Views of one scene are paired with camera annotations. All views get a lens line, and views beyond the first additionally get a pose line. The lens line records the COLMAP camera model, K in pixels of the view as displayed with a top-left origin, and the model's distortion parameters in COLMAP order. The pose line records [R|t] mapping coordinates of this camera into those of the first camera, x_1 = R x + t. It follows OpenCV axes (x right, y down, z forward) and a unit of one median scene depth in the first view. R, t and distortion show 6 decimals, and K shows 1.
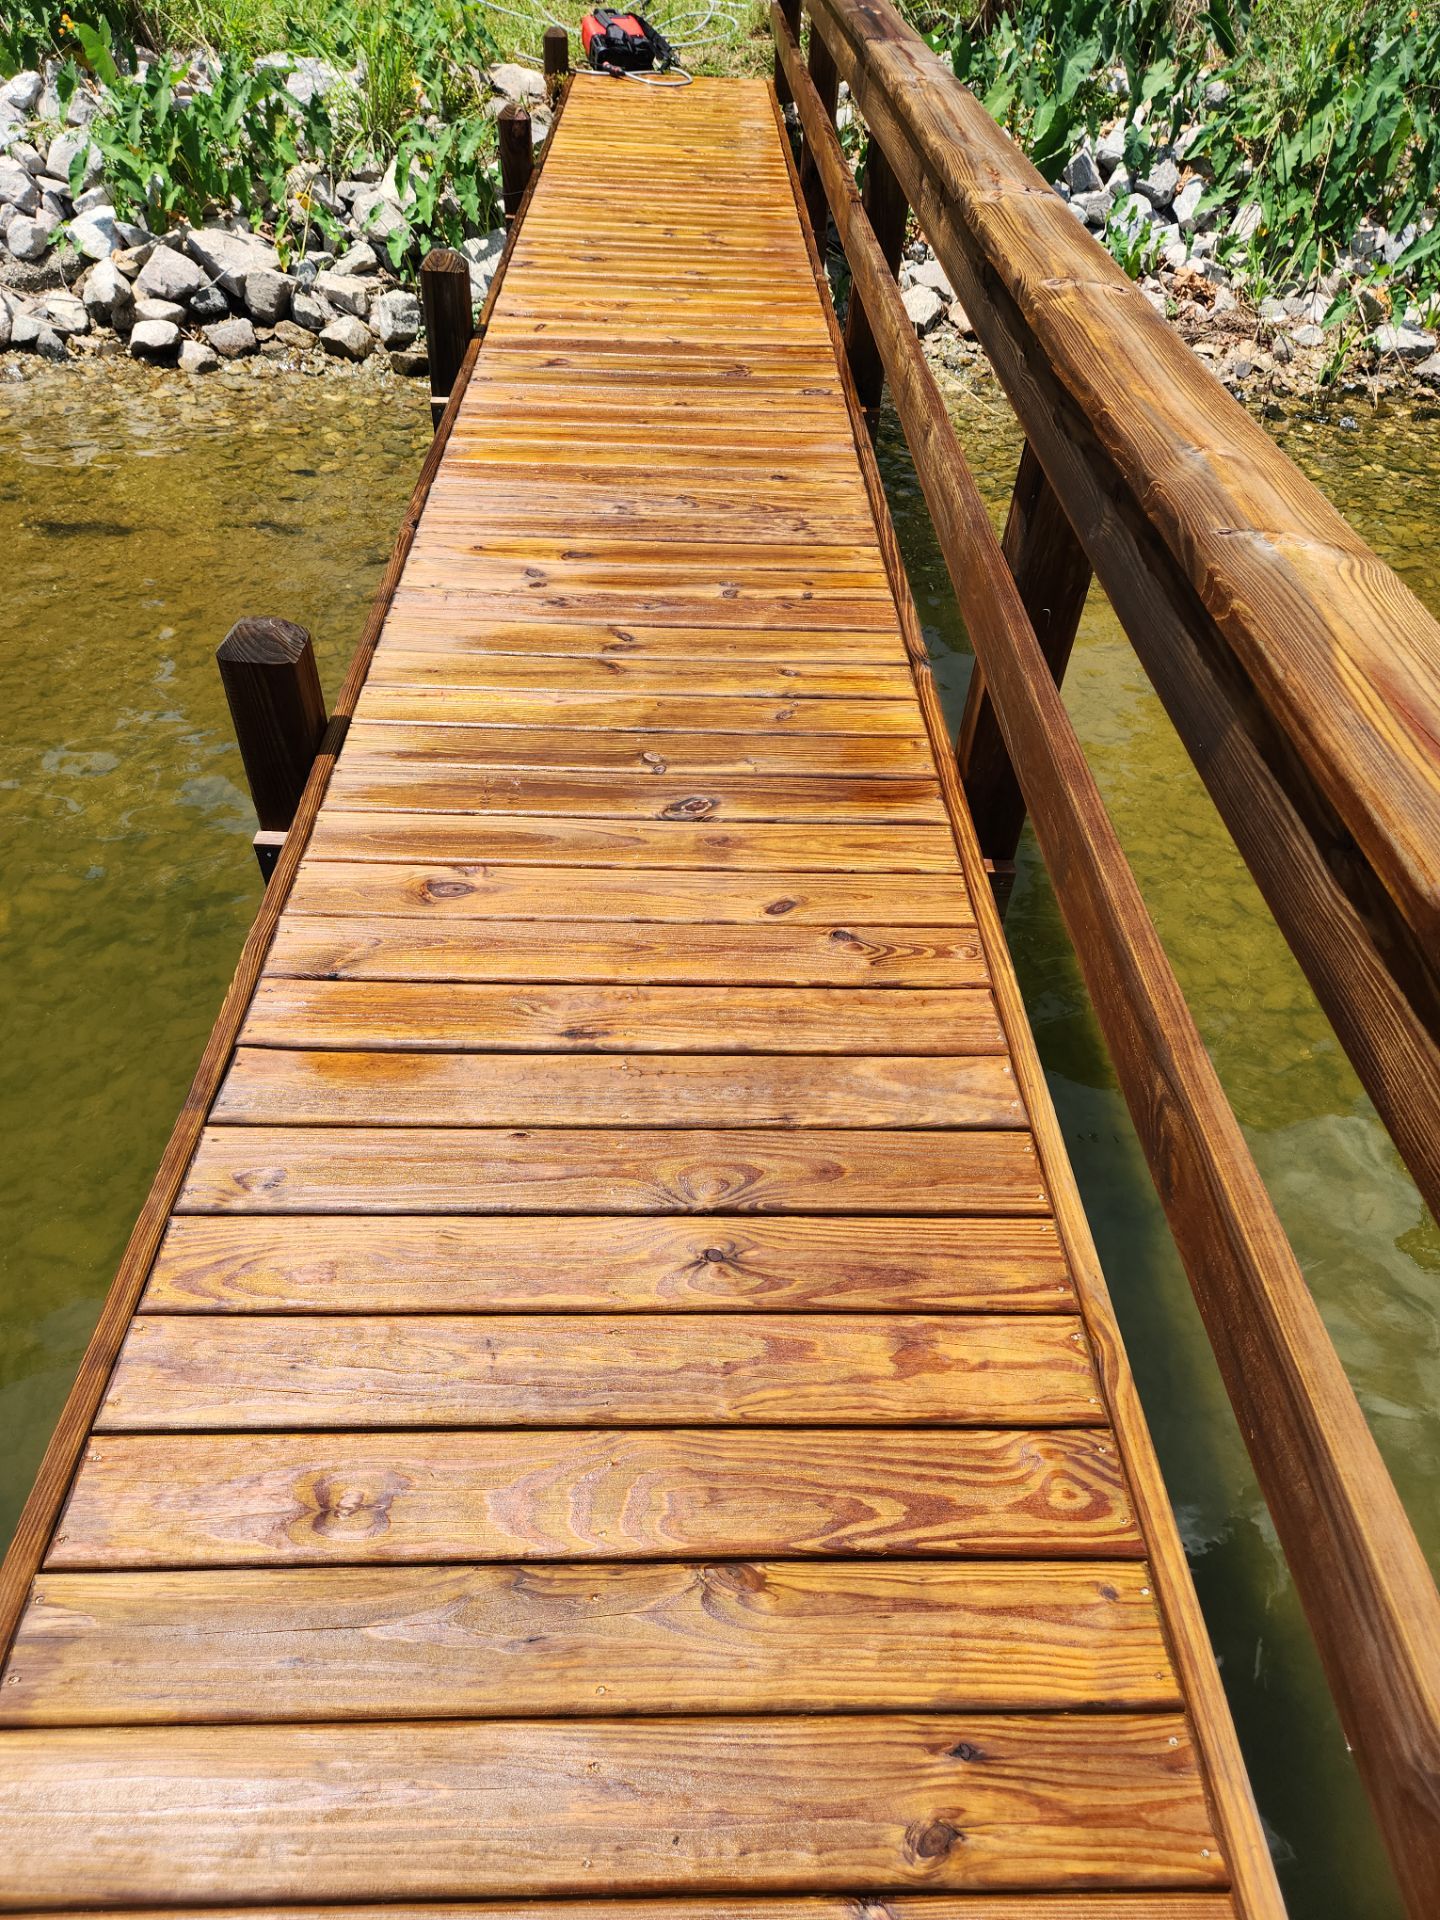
lens RADIAL K [[1248.1, 0, 714.3], [0, 1248.1, 960.5], [0, 0, 1]] dist [0.059093, -0.065538]
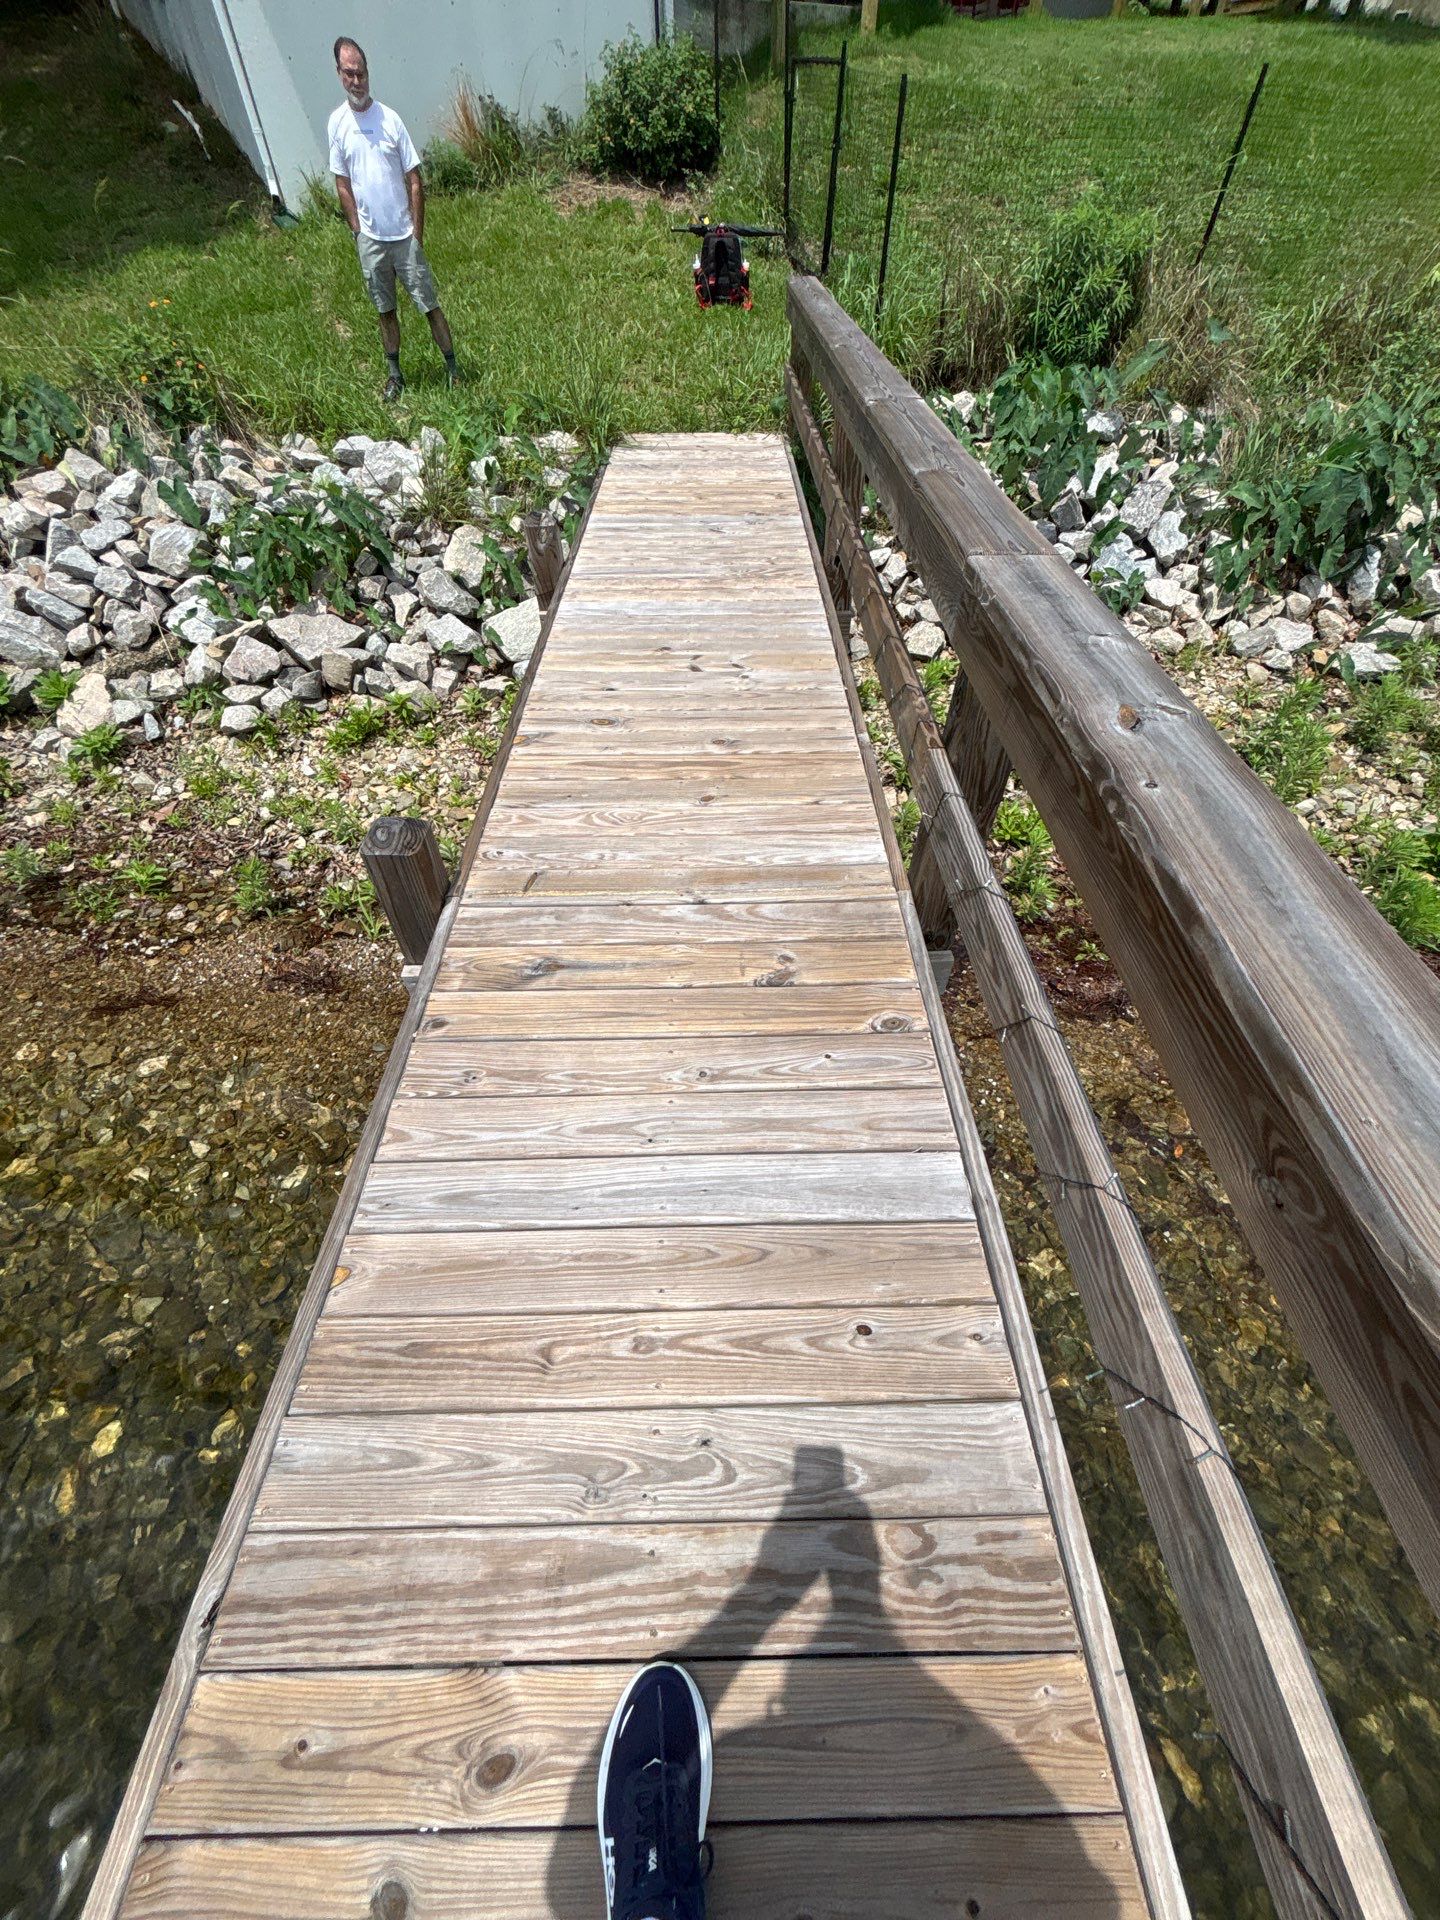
lens RADIAL K [[775.6, 0, 671.2], [0, 775.6, 959.3], [0, 0, 1]] dist [0.002339, -0.004277]
pose [[0.997747, -0.000811, -0.067078, -0.013296], [0.003985, 0.998877, 0.047204, -0.299341], [0.066965, -0.047365, 0.996630, 0.315917]]
